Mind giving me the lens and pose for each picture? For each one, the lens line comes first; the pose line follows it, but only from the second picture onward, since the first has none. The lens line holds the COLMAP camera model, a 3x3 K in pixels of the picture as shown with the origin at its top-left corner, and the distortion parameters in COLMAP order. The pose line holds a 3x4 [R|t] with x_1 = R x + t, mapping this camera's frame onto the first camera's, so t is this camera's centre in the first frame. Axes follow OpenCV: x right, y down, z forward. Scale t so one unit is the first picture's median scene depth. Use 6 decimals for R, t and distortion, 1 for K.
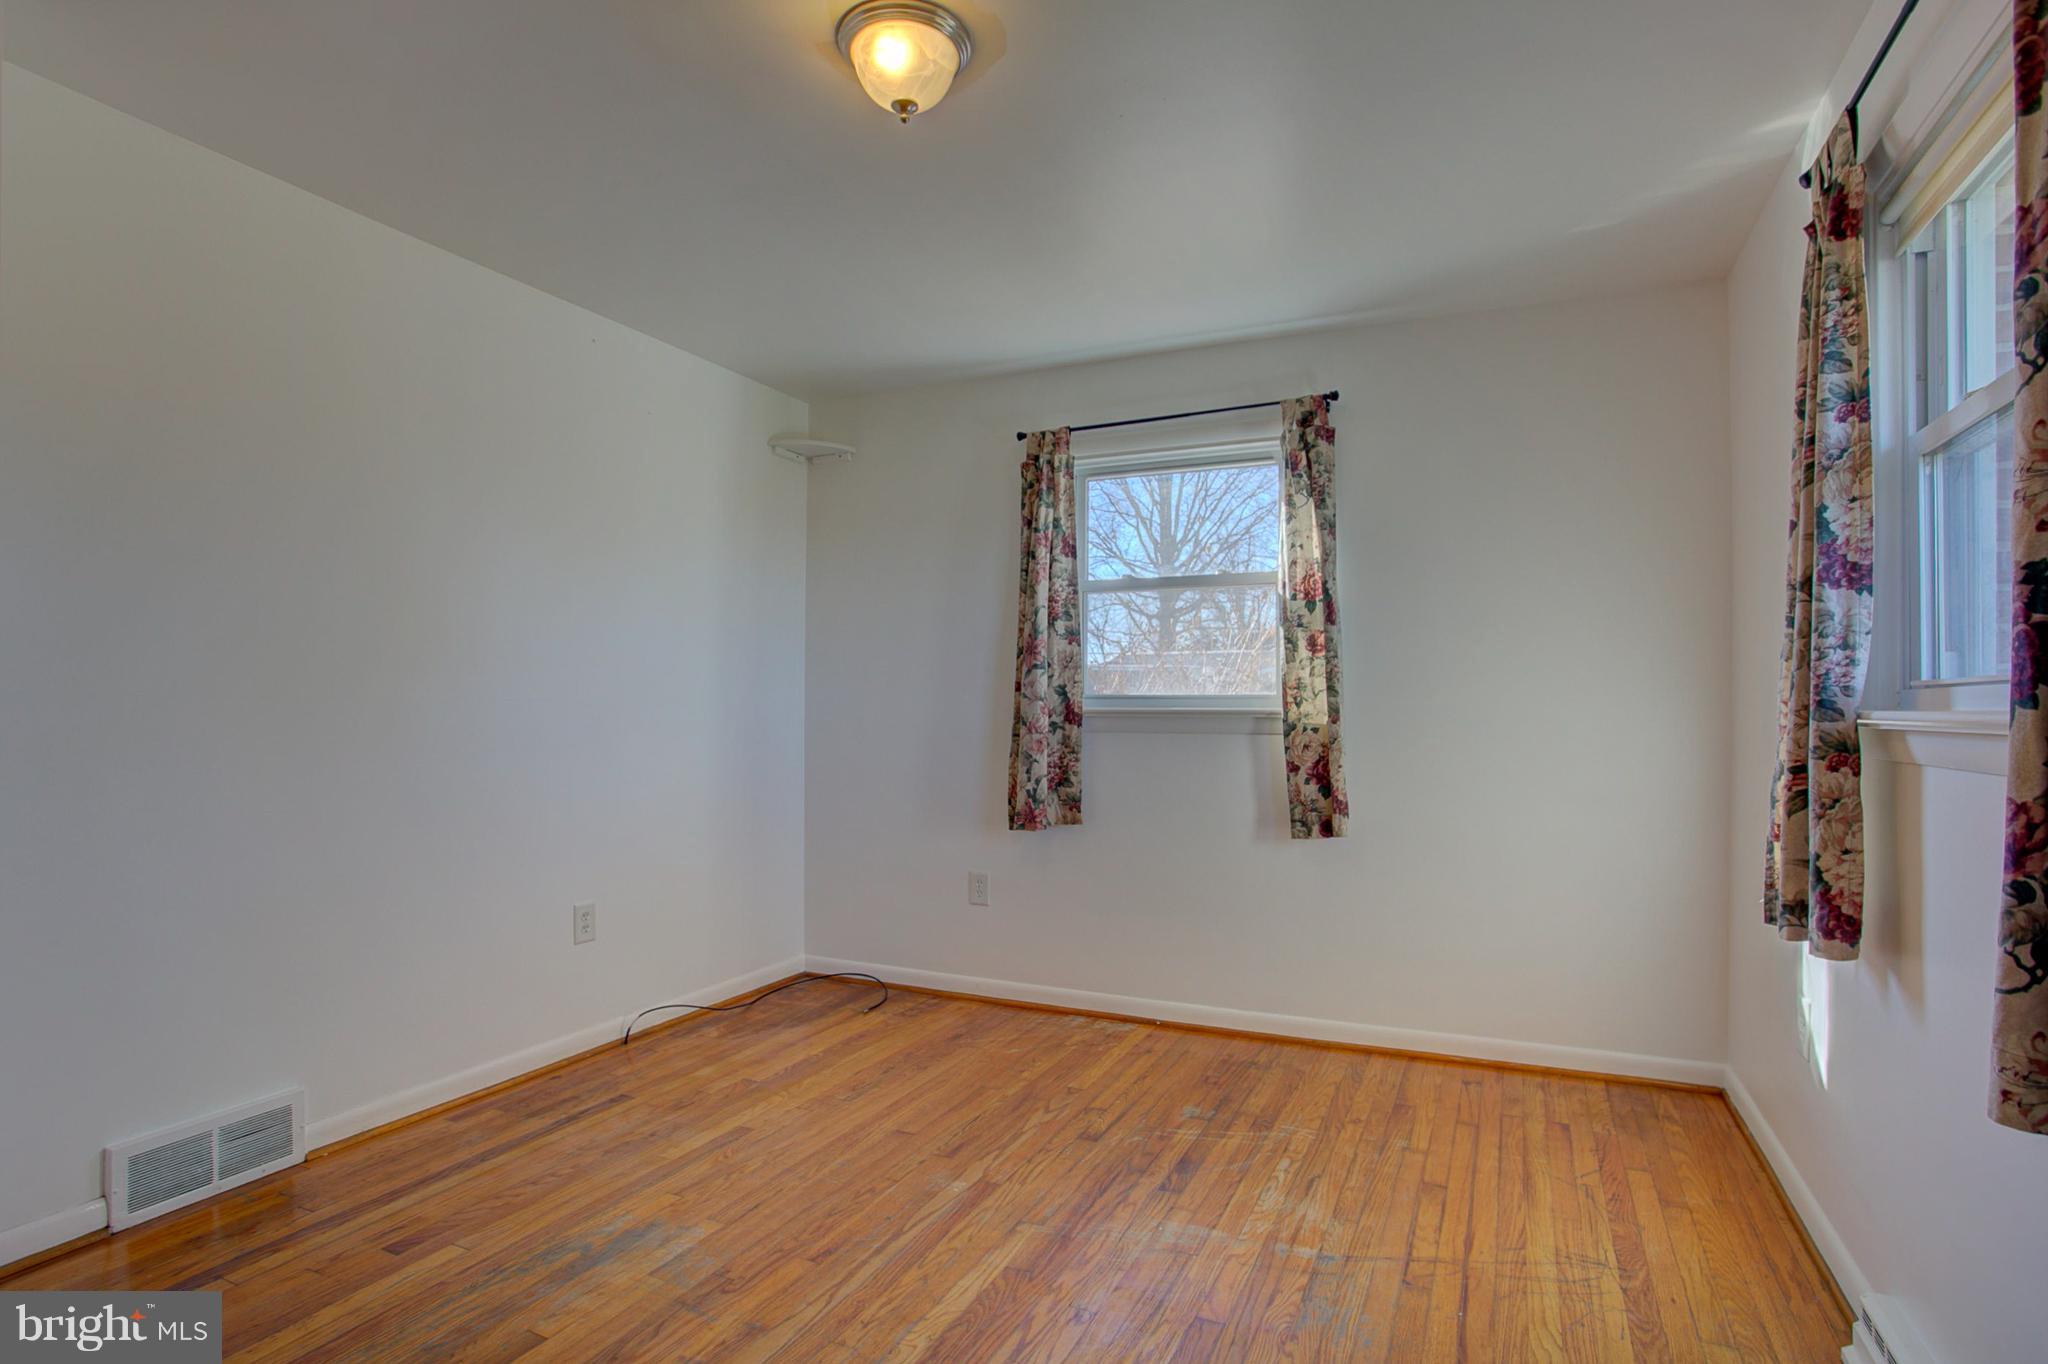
lens RADIAL K [[1022.1, 0, 1039.3], [0, 1022.1, 686.4], [0, 0, 1]] dist [-0.071511, 0.026502]
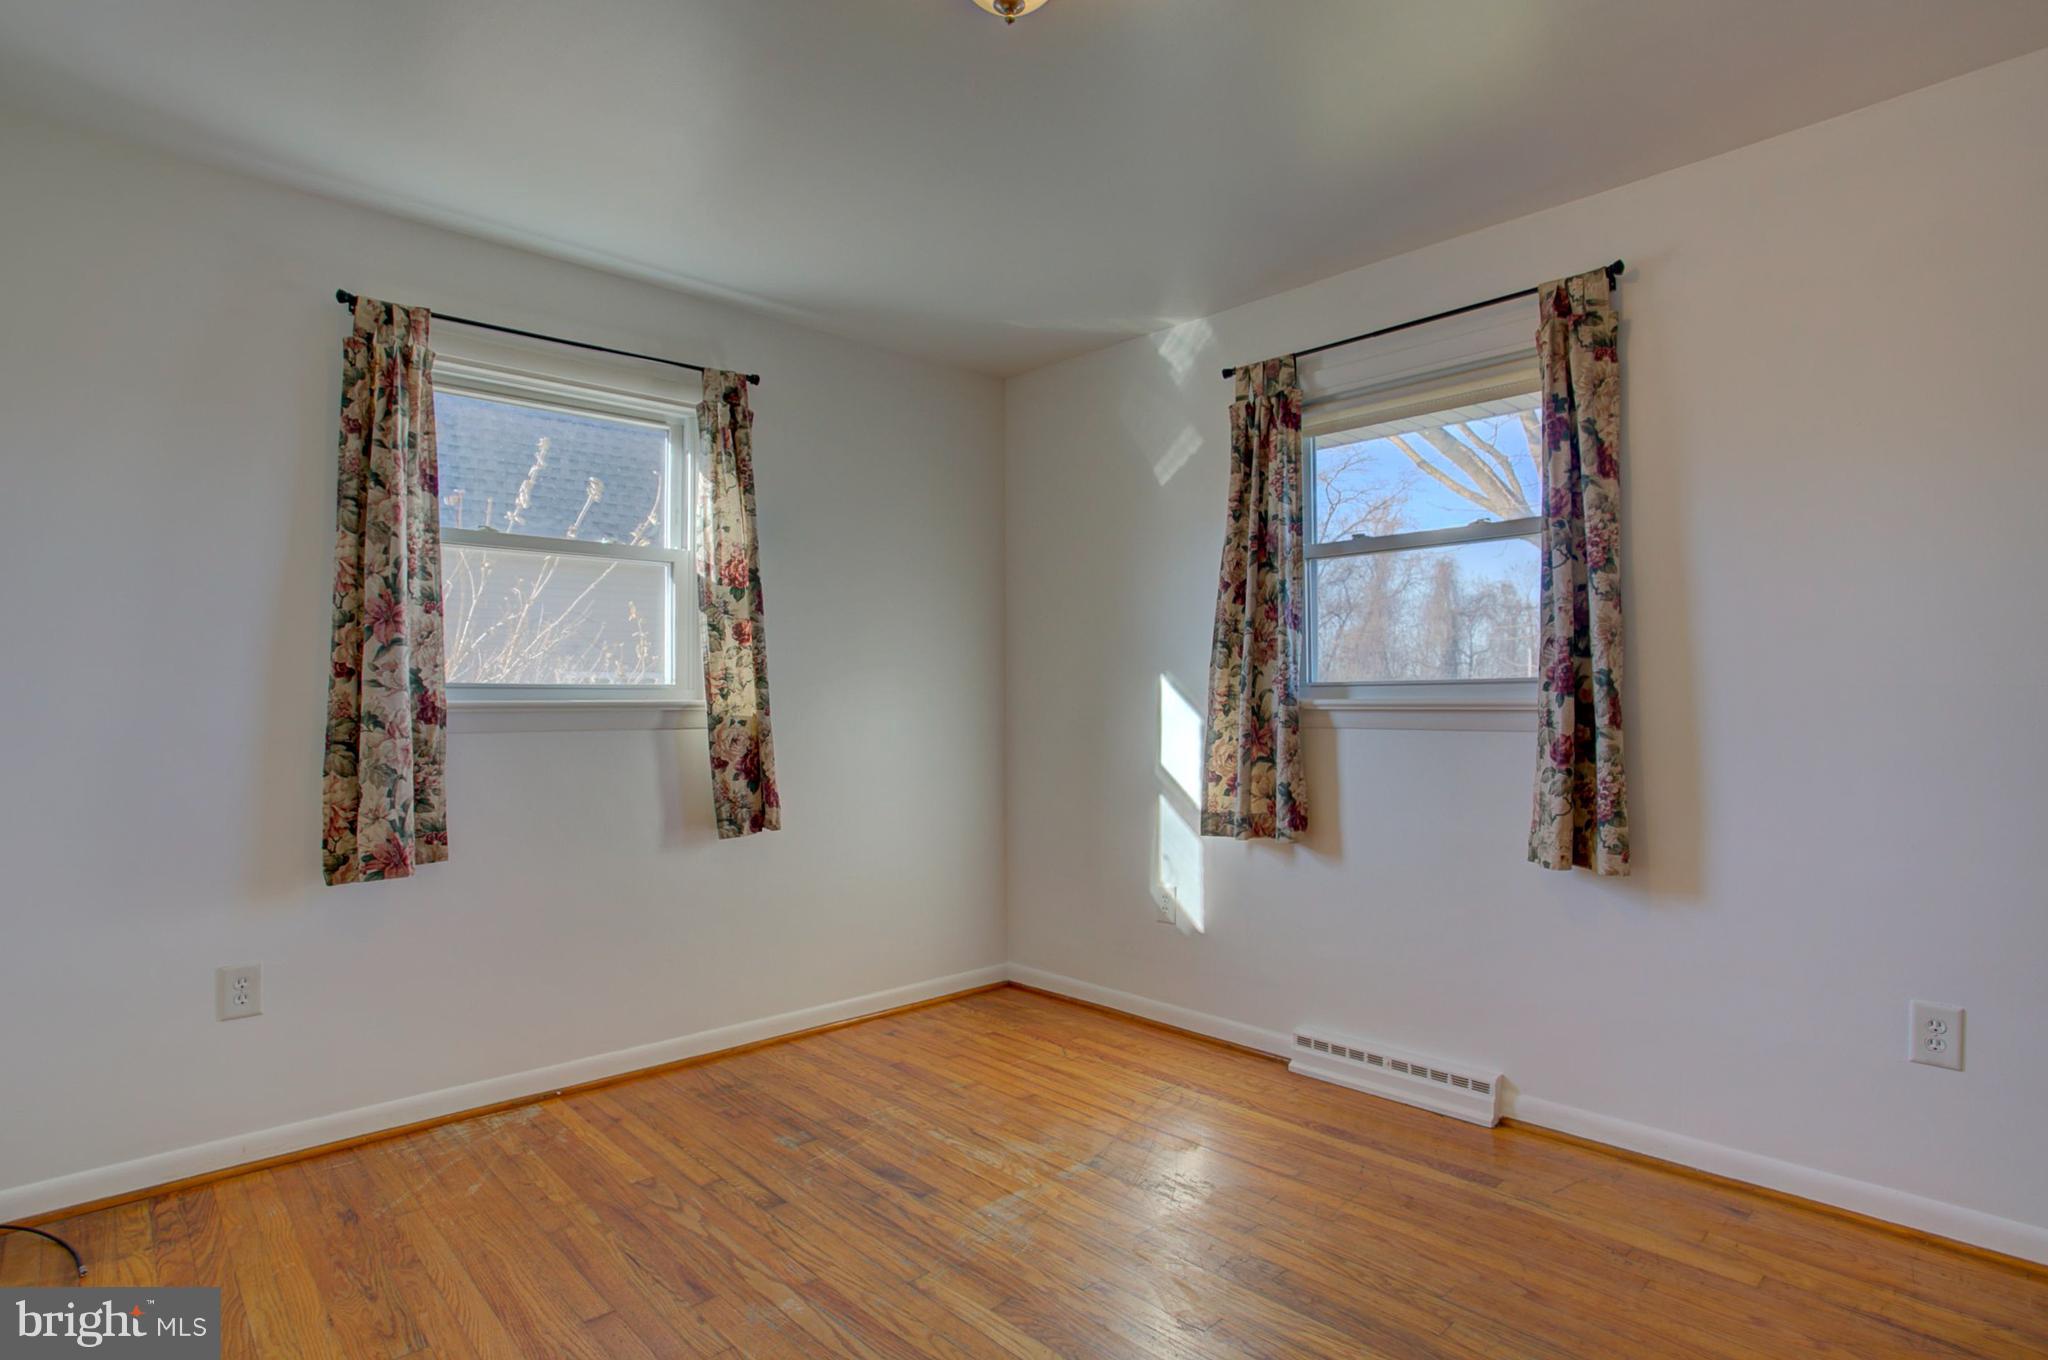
lens RADIAL K [[1022.1, 0, 1109.7], [0, 1022.1, 670.1], [0, 0, 1]] dist [-0.071511, 0.026502]
pose [[0.357304, 0.020757, 0.933757, -0.495377], [-0.014478, 0.999756, -0.016684, 0.004174], [-0.933876, -0.007558, 0.357518, 0.332634]]
